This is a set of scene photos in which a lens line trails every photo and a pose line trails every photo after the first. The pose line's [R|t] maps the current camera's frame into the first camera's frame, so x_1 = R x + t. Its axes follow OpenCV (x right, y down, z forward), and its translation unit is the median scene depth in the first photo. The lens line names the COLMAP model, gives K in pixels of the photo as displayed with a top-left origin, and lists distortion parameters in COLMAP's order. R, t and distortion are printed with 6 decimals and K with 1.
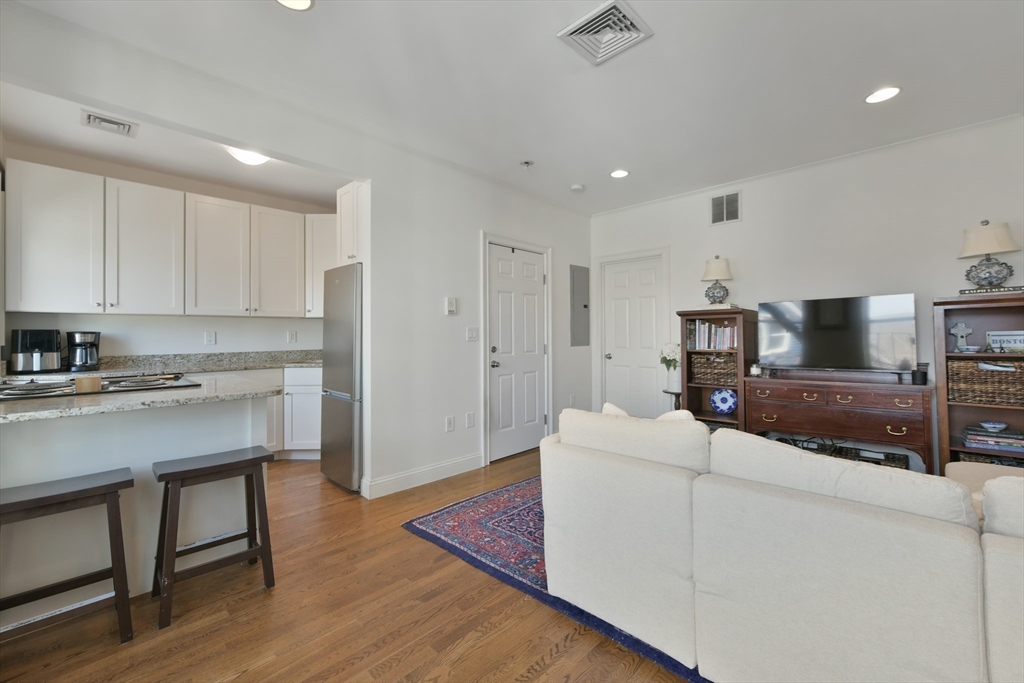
lens RADIAL K [[412.4, 0, 507.3], [0, 412.4, 332.2], [0, 0, 1]] dist [0.002964, 0.000657]
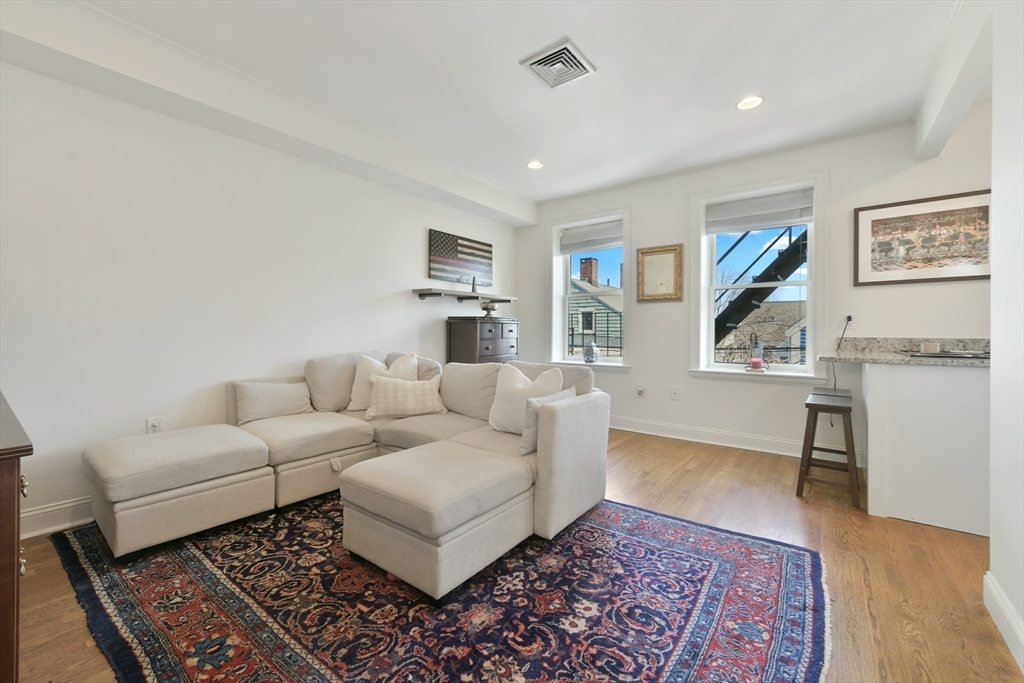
lens RADIAL K [[412.4, 0, 518.9], [0, 412.4, 334.2], [0, 0, 1]] dist [0.002964, 0.000657]
pose [[-0.990324, 0.000429, -0.138776, 0.310838], [-0.000024, 0.999995, 0.003262, 0.042965], [0.138776, 0.003234, -0.990318, 1.291523]]
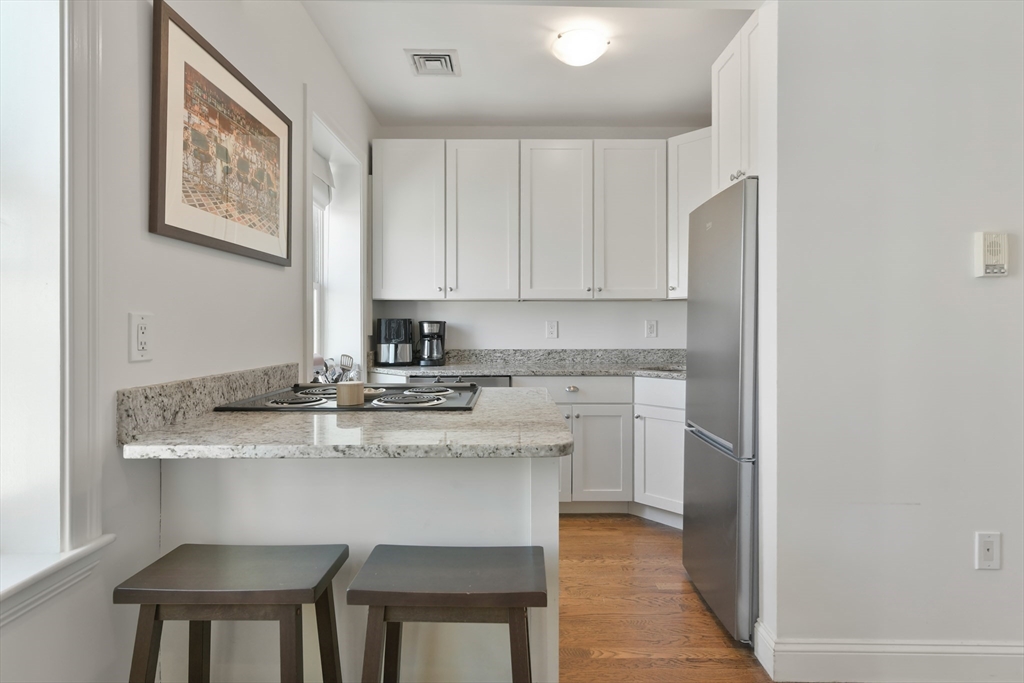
lens RADIAL K [[507.8, 0, 521.7], [0, 507.8, 326.0], [0, 0, 1]] dist [0.006381, 0.000786]
pose [[0.711309, 0.003841, -0.702869, -0.120481], [-0.001044, 0.999990, 0.004409, 0.004534], [0.702879, -0.002402, 0.711305, 0.354390]]
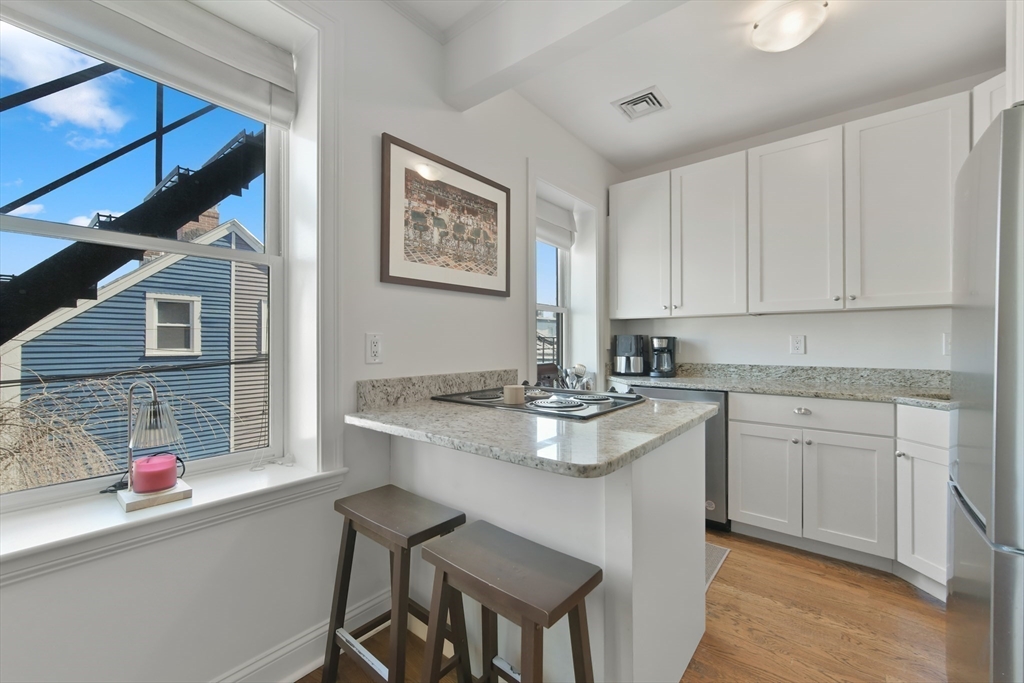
lens RADIAL K [[412.4, 0, 521.2], [0, 412.4, 340.1], [0, 0, 1]] dist [0.002964, 0.000657]
pose [[0.102771, -0.000637, -0.994705, -0.082964], [0.003759, 0.999993, -0.000252, 0.005990], [0.994698, -0.003714, 0.102772, 0.554027]]
